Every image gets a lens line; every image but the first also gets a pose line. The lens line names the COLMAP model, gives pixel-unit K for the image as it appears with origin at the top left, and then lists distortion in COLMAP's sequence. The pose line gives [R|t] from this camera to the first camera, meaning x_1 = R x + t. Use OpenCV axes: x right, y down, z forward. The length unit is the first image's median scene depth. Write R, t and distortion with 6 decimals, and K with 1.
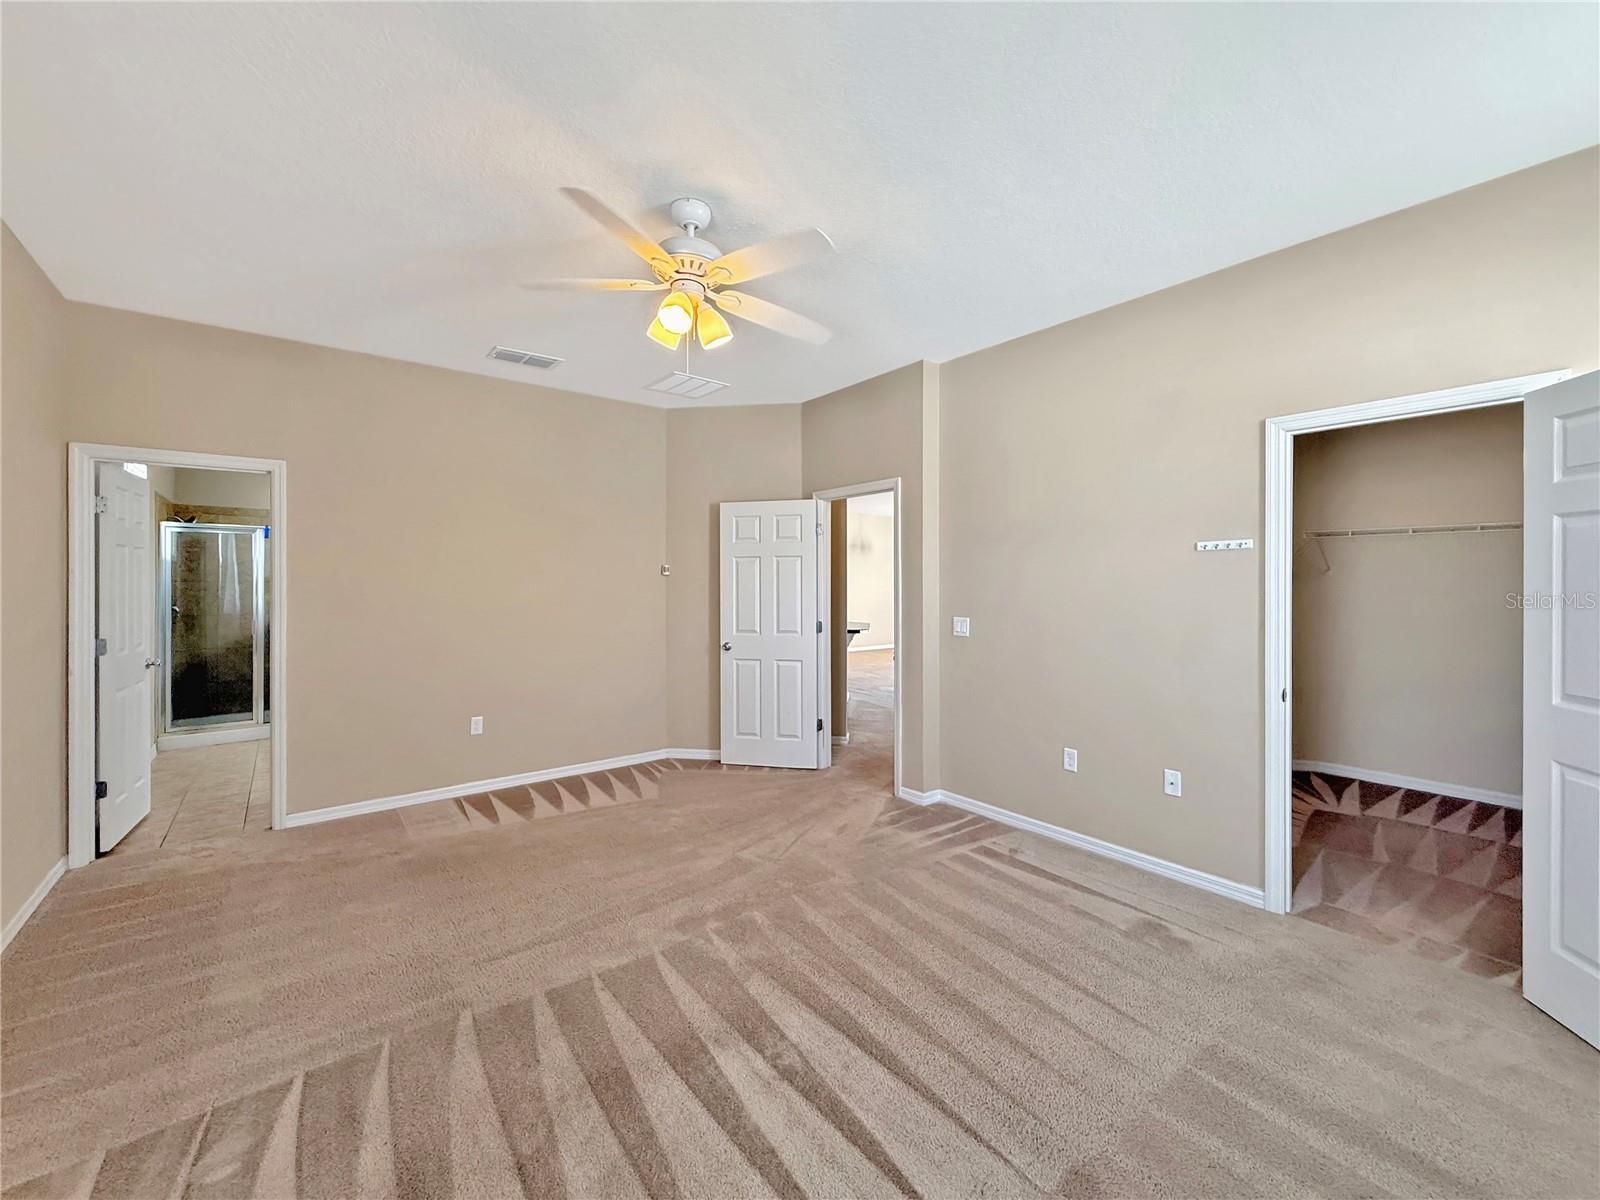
lens RADIAL K [[647.3, 0, 797.2], [0, 647.3, 598.9], [0, 0, 1]] dist [0.000695, 0.000242]
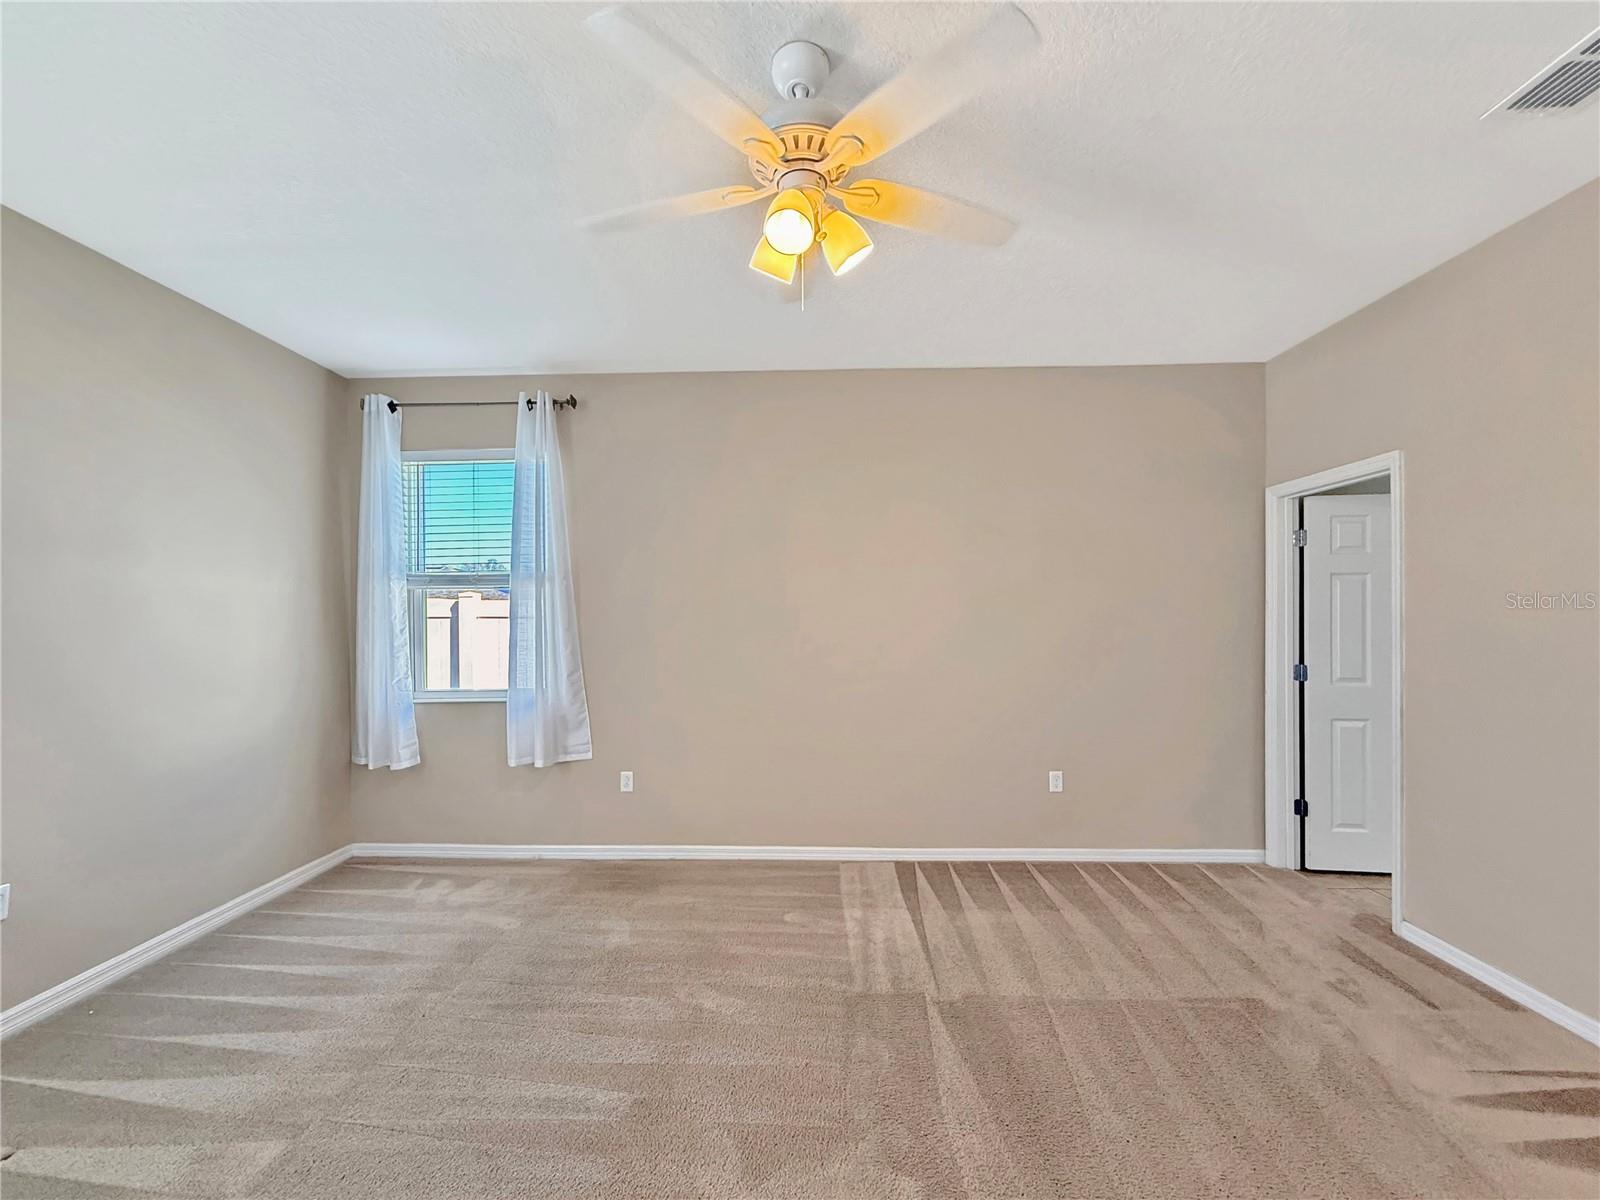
lens RADIAL K [[647.3, 0, 797.2], [0, 647.3, 598.9], [0, 0, 1]] dist [0.000695, 0.000242]
pose [[-0.640893, -0.016445, -0.767454, 0.283502], [-0.014383, 0.999852, -0.009413, -0.025506], [0.767495, 0.005005, -0.641035, 1.083535]]
